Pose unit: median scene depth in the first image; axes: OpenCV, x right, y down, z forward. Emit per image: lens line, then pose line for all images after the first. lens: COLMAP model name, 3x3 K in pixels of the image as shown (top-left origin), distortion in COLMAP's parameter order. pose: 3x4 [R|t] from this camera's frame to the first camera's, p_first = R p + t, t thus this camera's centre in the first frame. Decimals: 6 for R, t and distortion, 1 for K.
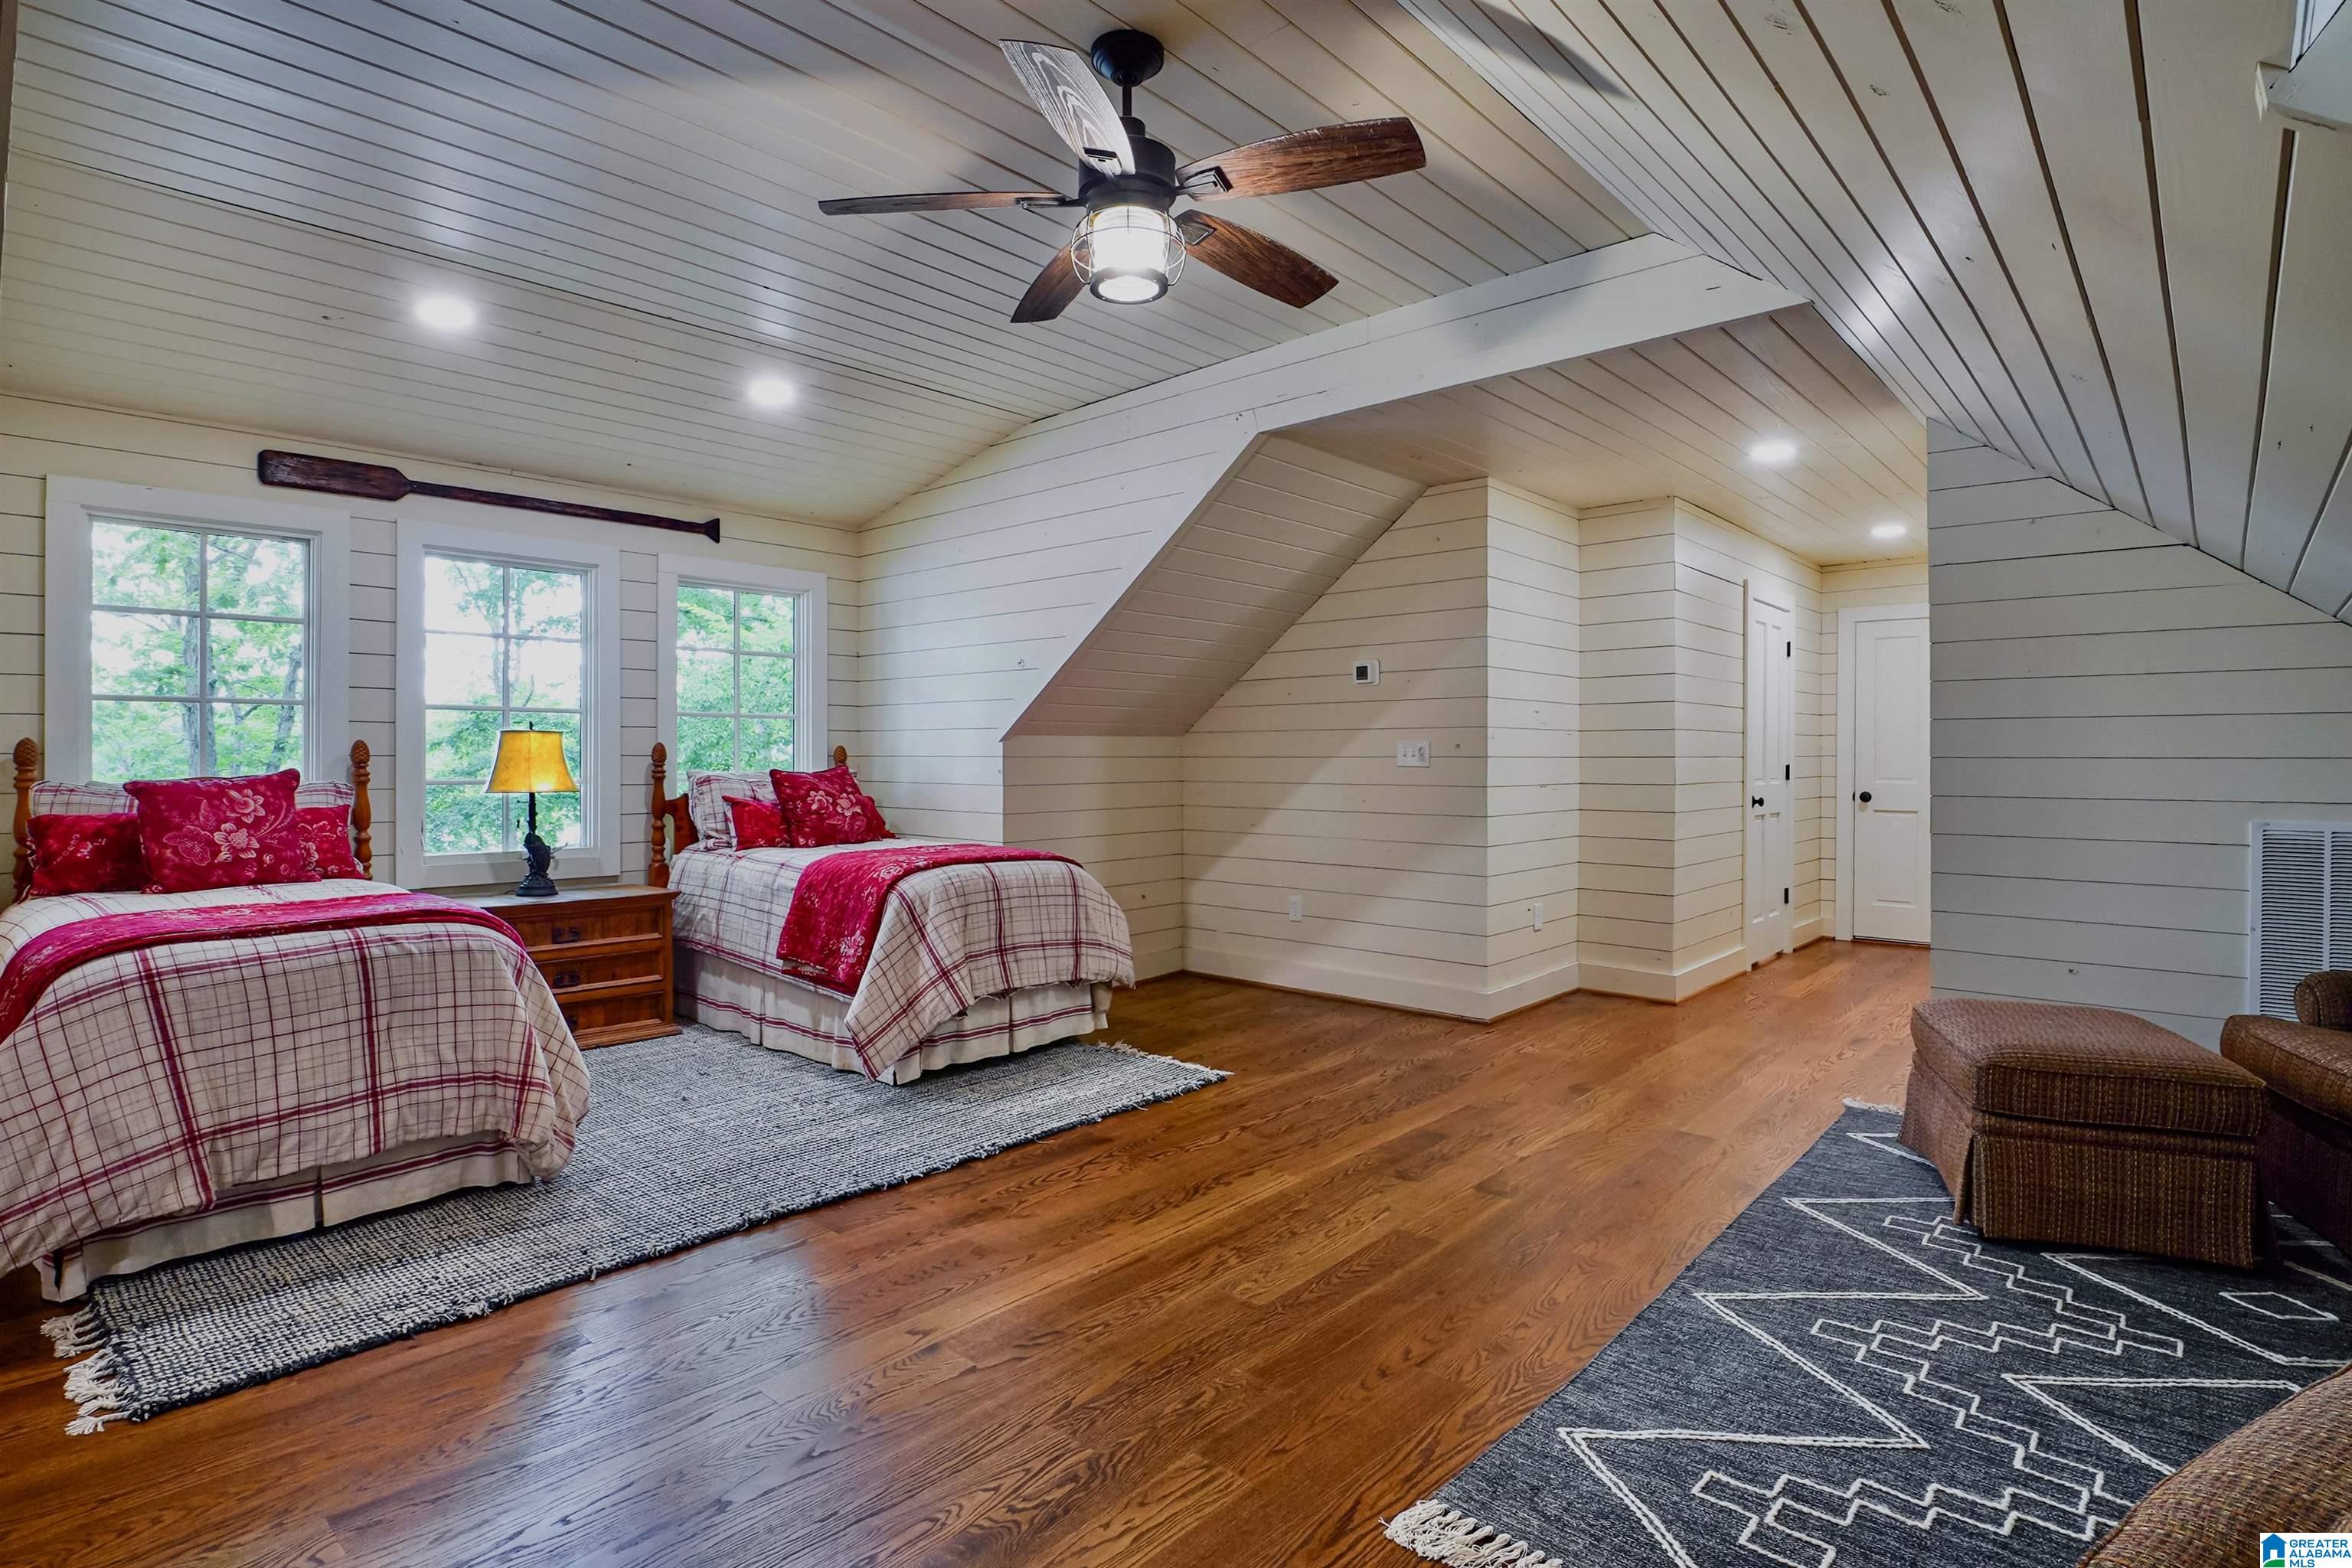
lens RADIAL K [[1172.8, 0, 1178.7], [0, 1172.8, 771.5], [0, 0, 1]] dist [-0.003026, -0.000662]
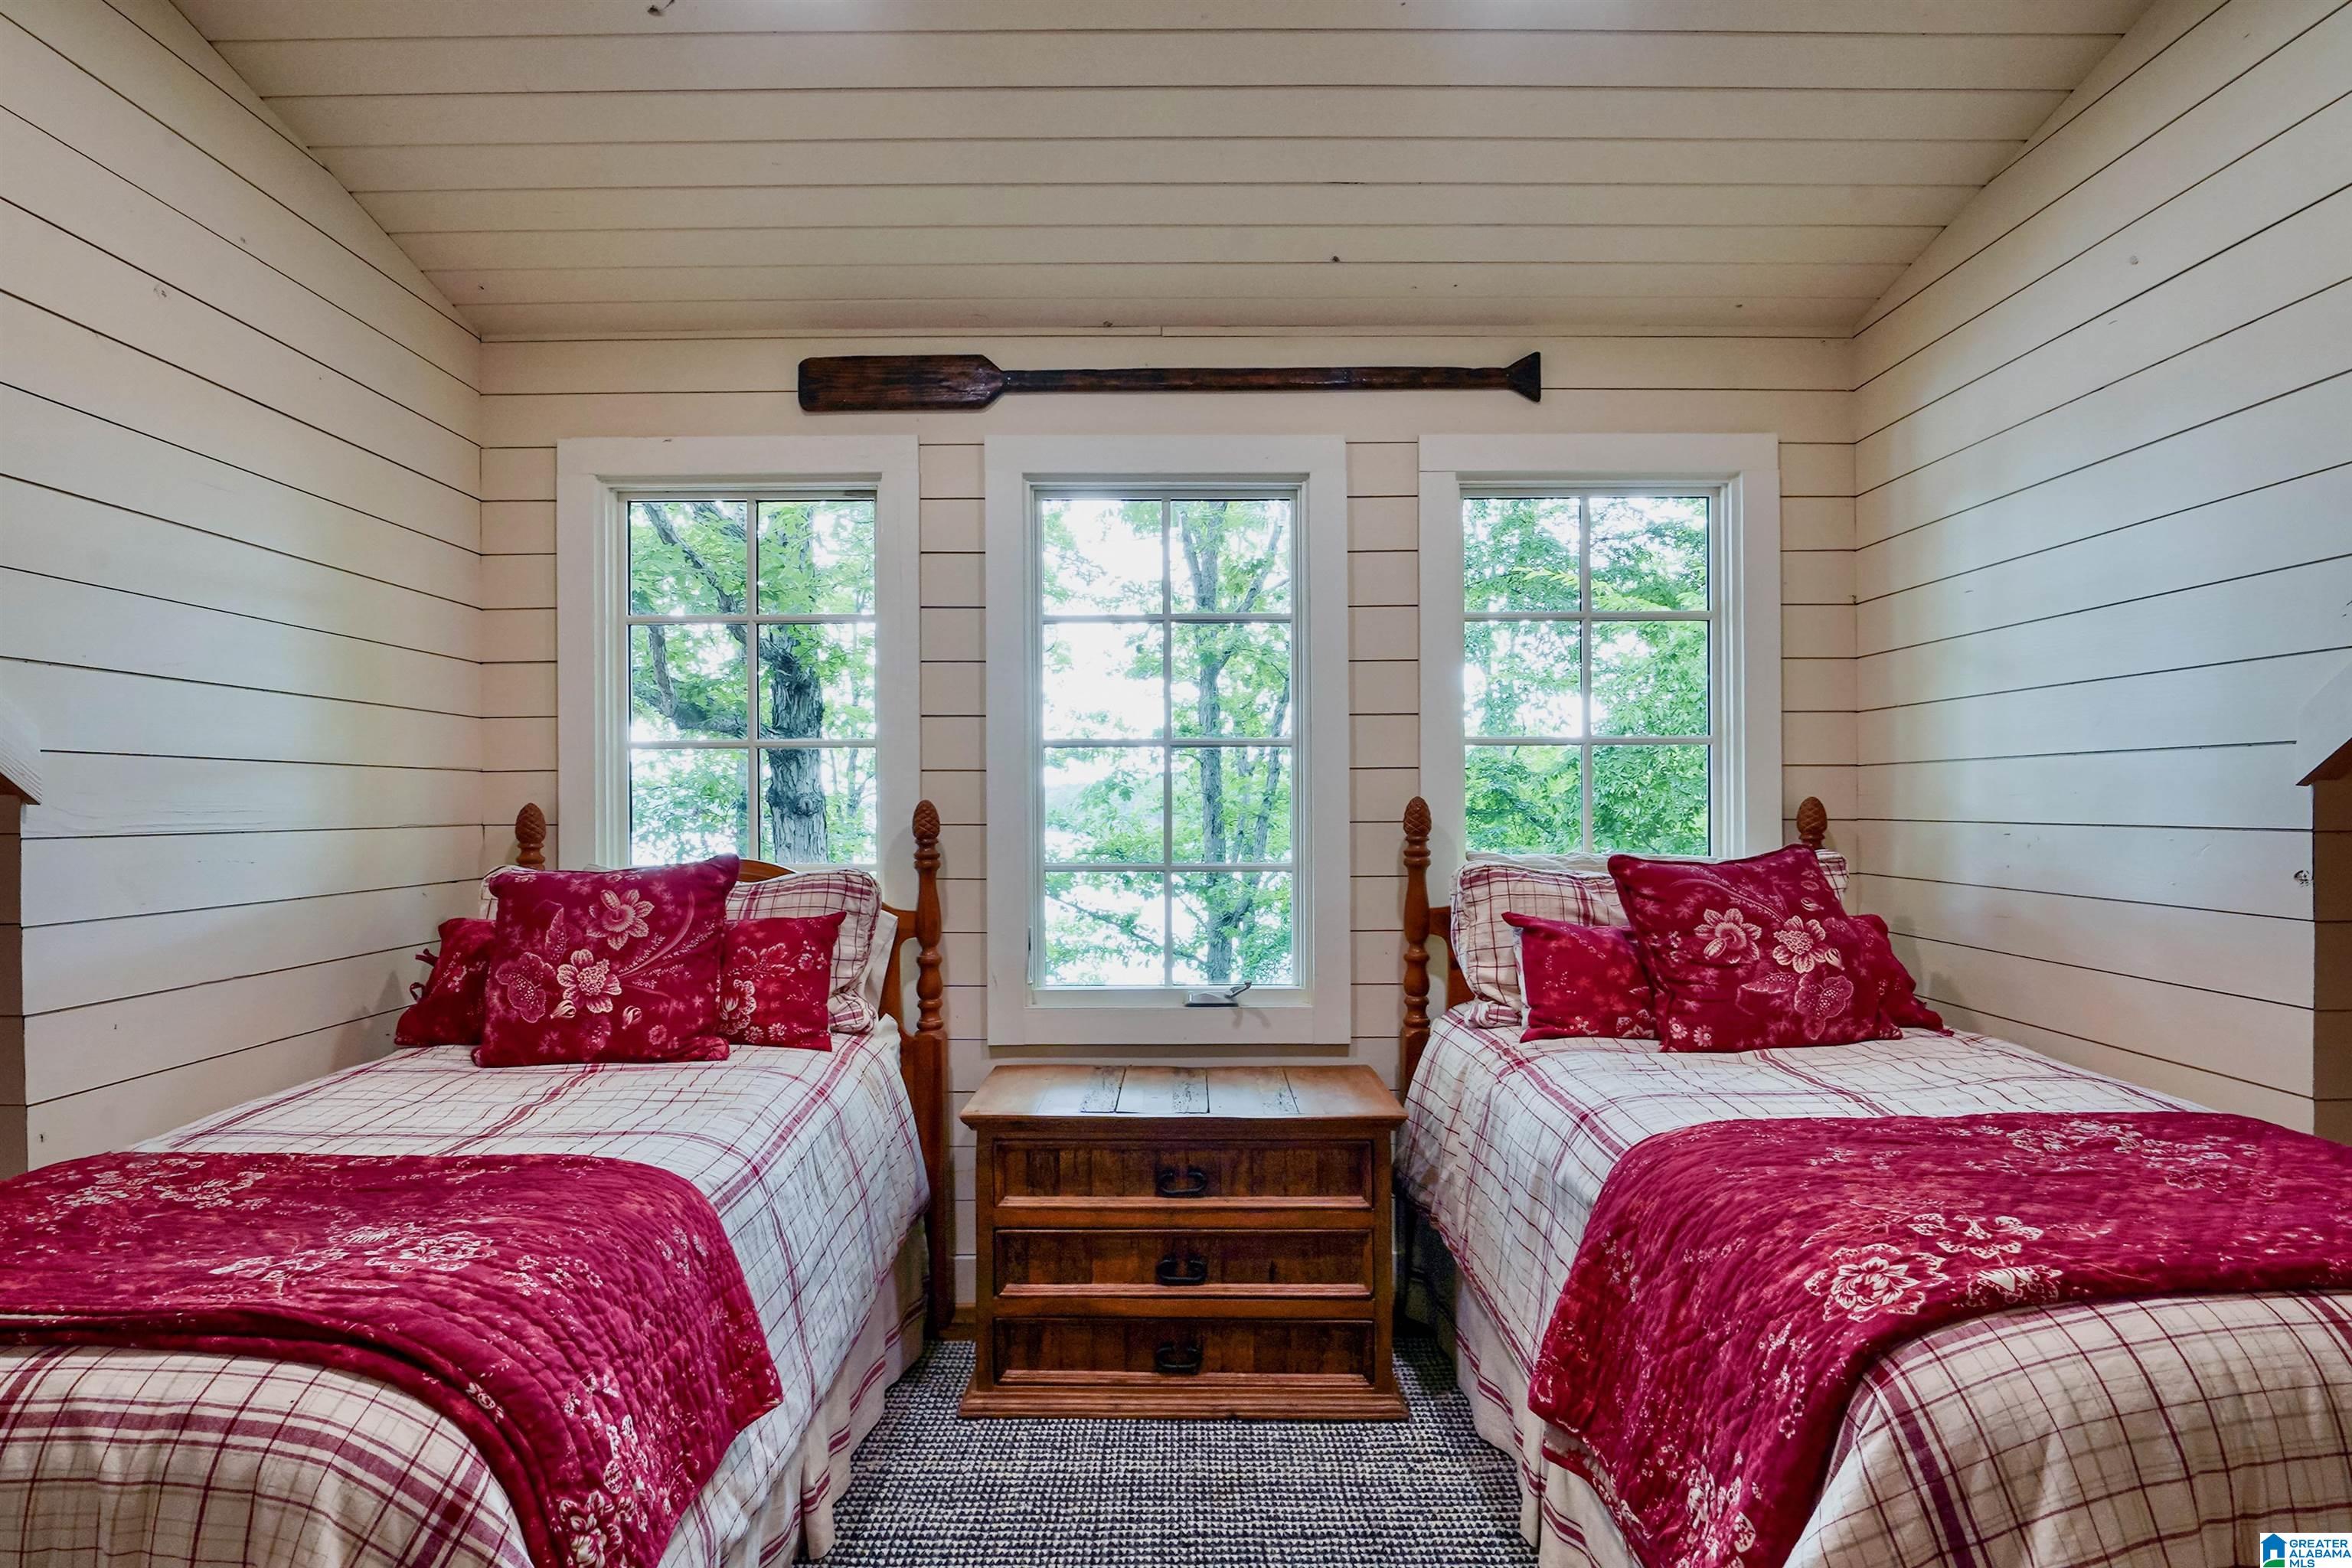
lens RADIAL K [[1184.9, 0, 1169.9], [0, 1184.9, 794.7], [0, 0, 1]] dist [-0.022827, -0.001864]
pose [[0.661347, -0.009936, -0.750015, -0.138323], [-0.003226, 0.999865, -0.016091, -0.019114], [0.750074, 0.013061, 0.661225, 0.645162]]
